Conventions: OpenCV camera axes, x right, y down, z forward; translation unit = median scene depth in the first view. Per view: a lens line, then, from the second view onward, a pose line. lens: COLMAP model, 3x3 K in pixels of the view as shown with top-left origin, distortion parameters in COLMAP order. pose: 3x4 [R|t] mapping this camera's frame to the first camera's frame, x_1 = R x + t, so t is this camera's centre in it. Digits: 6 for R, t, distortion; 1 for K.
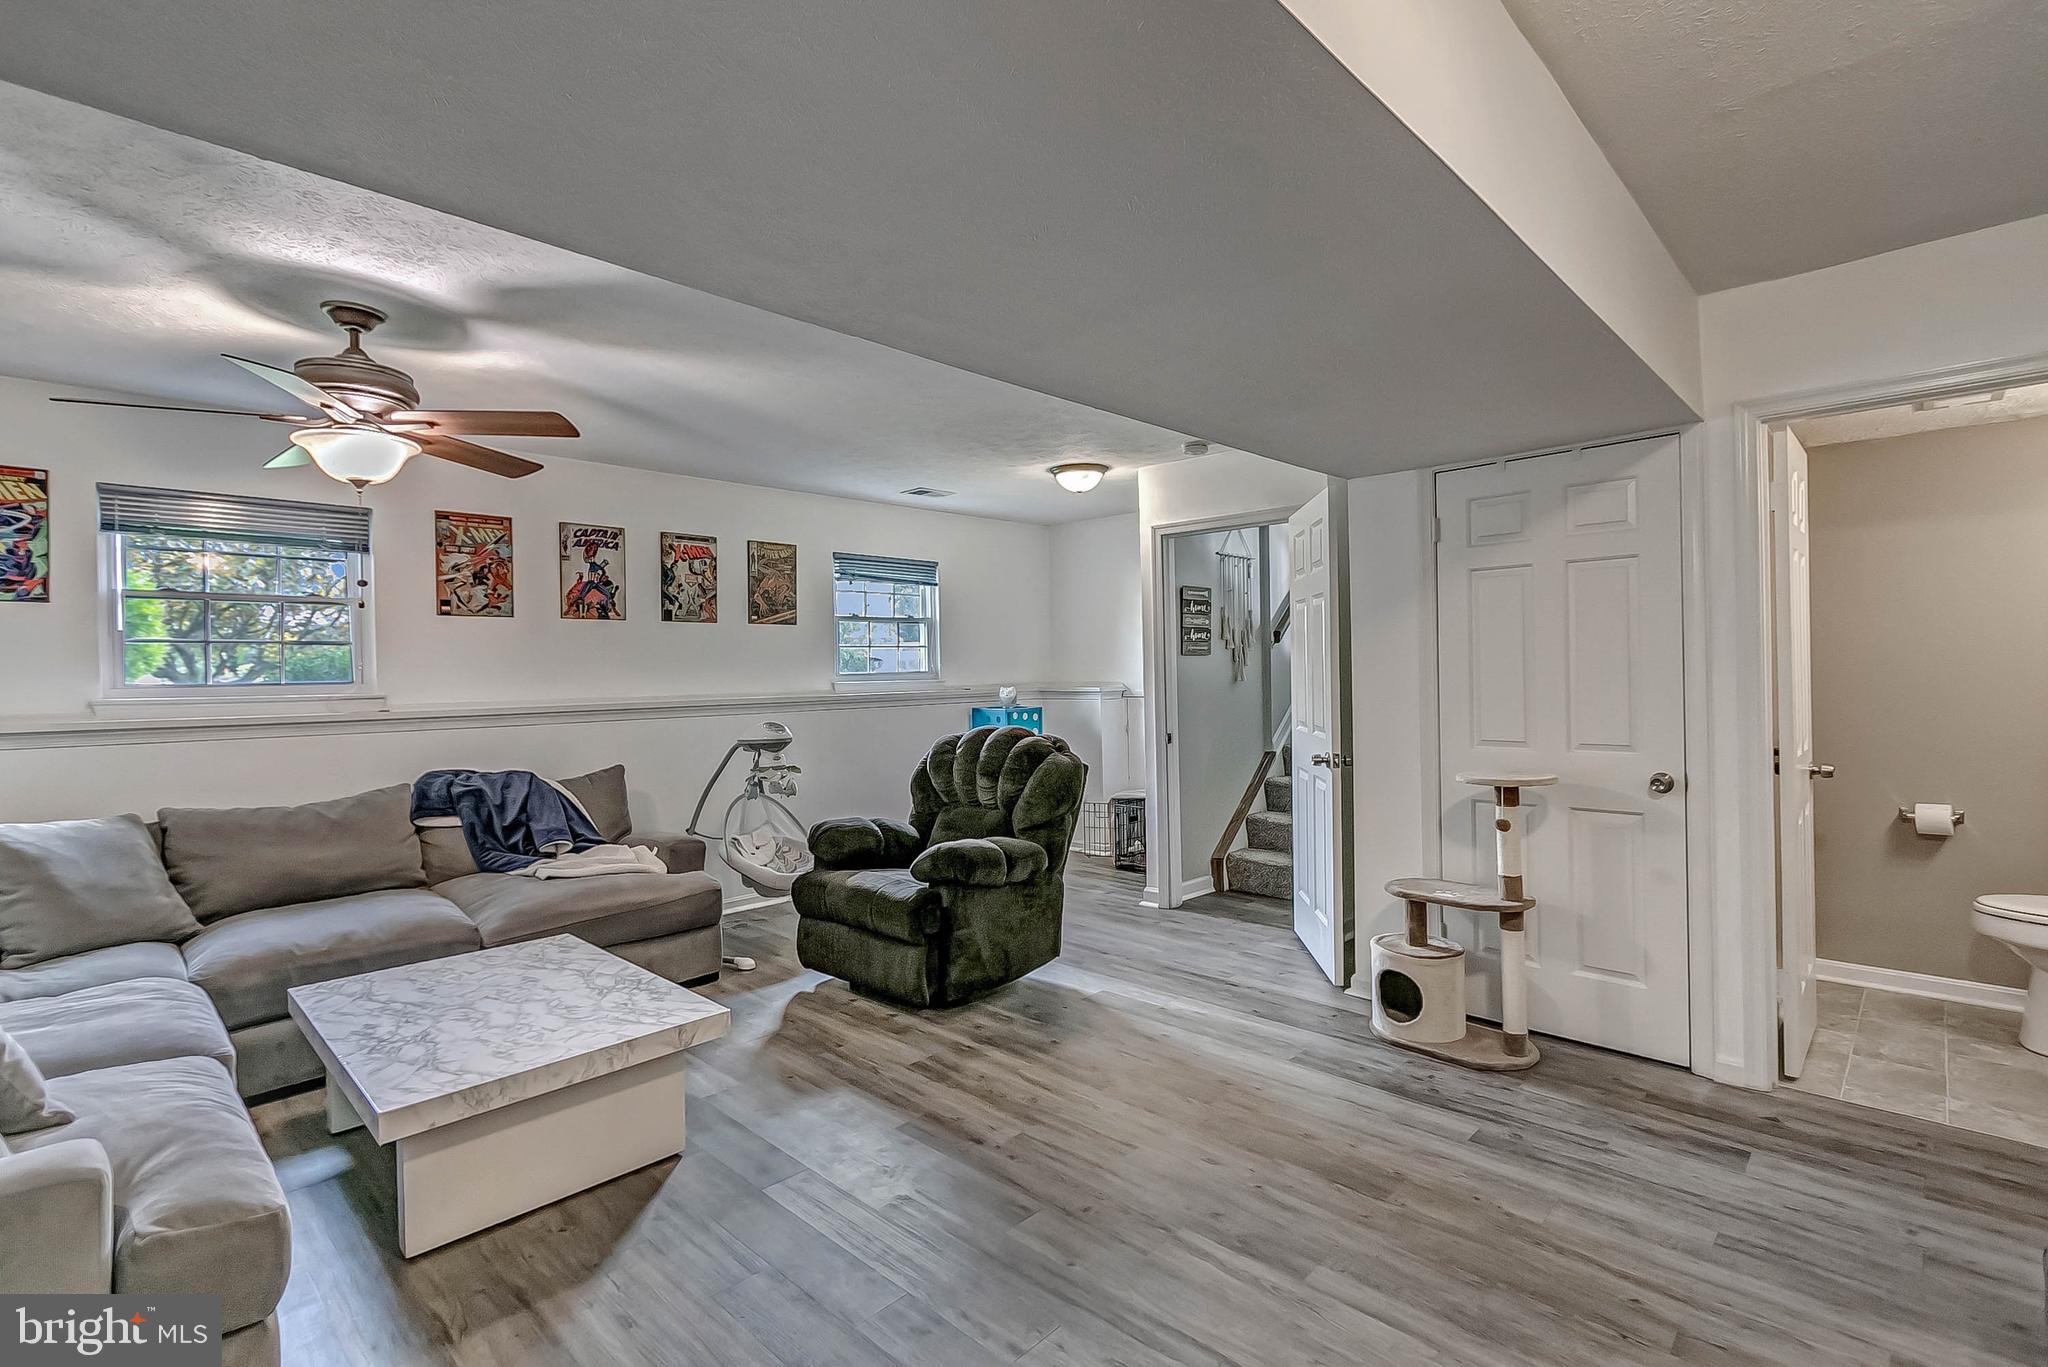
lens RADIAL K [[951.4, 0, 1024.0], [0, 951.4, 683.5], [0, 0, 1]] dist [0.003448, -0.000822]
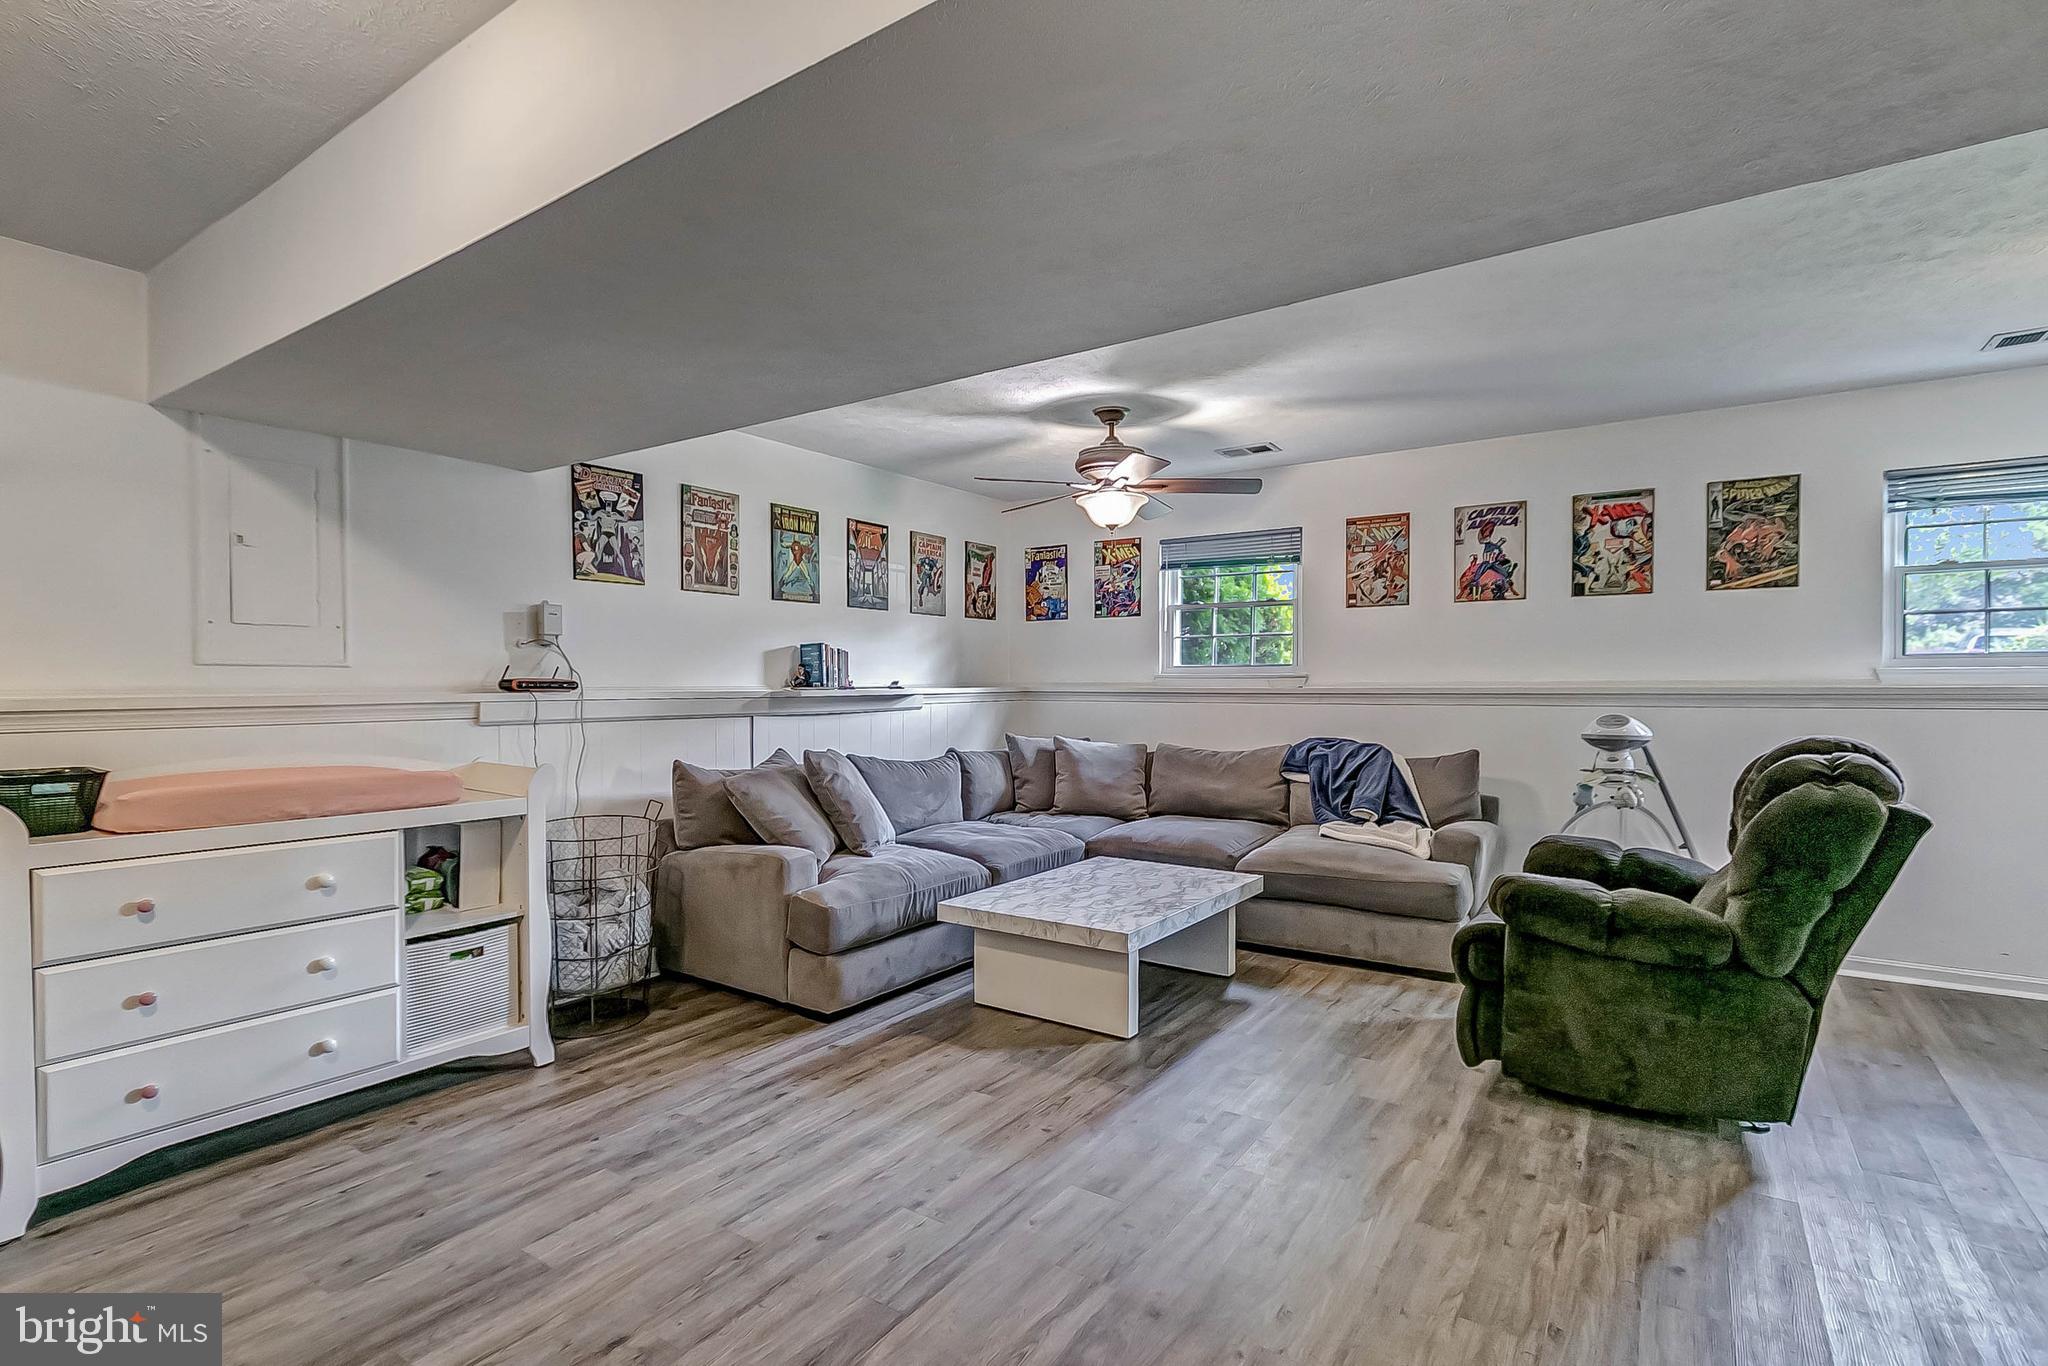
lens RADIAL K [[965.4, 0, 1003.5], [0, 965.4, 713.6], [0, 0, 1]] dist [0.003223, -0.000424]
pose [[0.155758, 0.050527, -0.986502, 0.466592], [-0.009121, 0.998722, 0.049713, 0.003631], [0.987753, 0.001255, 0.156020, 0.360060]]
